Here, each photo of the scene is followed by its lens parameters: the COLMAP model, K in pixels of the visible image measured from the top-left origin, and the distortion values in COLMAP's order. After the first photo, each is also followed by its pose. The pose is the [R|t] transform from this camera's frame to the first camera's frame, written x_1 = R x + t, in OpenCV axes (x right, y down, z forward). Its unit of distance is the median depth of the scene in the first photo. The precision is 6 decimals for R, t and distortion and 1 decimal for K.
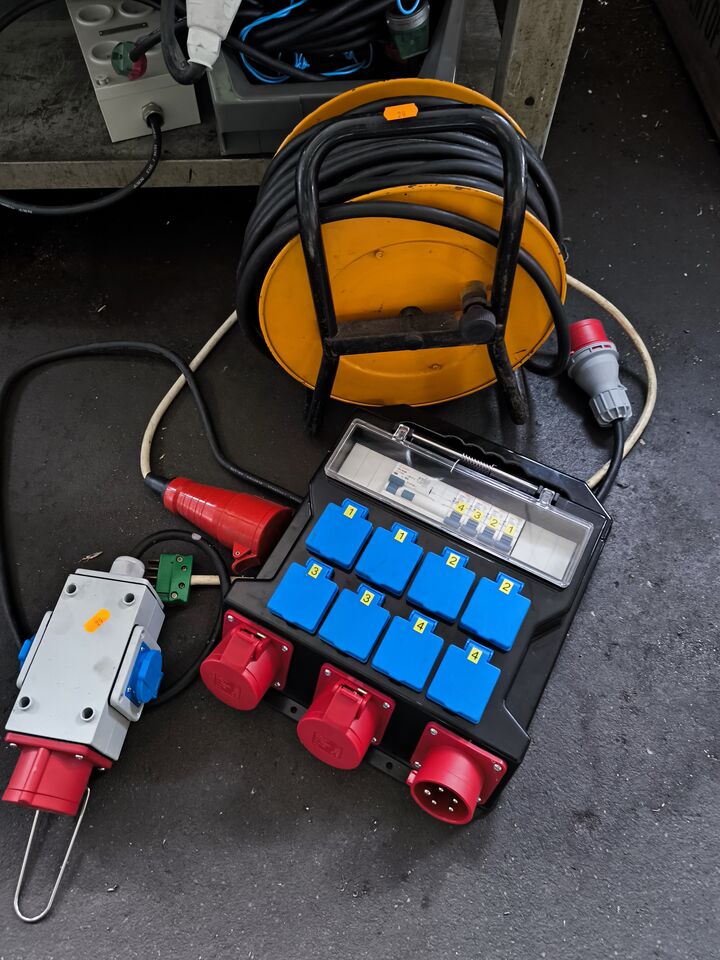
lens RADIAL K [[688.0, 0, 354.7], [0, 688.0, 477.1], [0, 0, 1]] dist [0.040049, -0.046996]
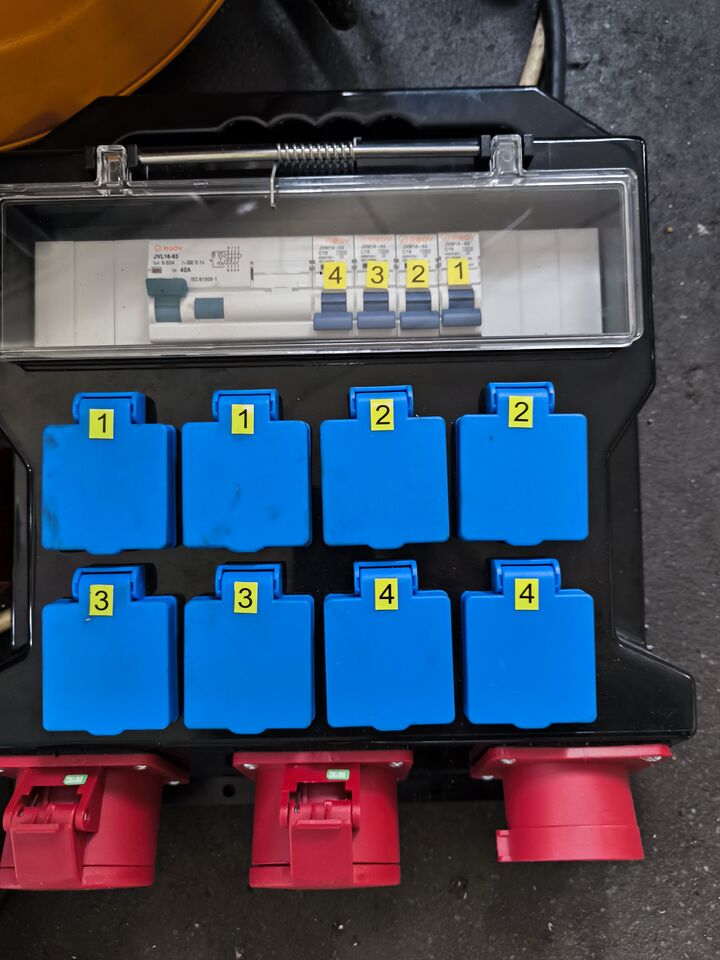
lens RADIAL K [[688.0, 0, 354.7], [0, 688.0, 477.1], [0, 0, 1]] dist [0.040049, -0.046996]
pose [[0.866930, -0.495154, 0.057057, 0.080194], [0.435576, 0.808273, 0.396192, -0.018695], [-0.242294, -0.318618, 0.916393, 0.570386]]
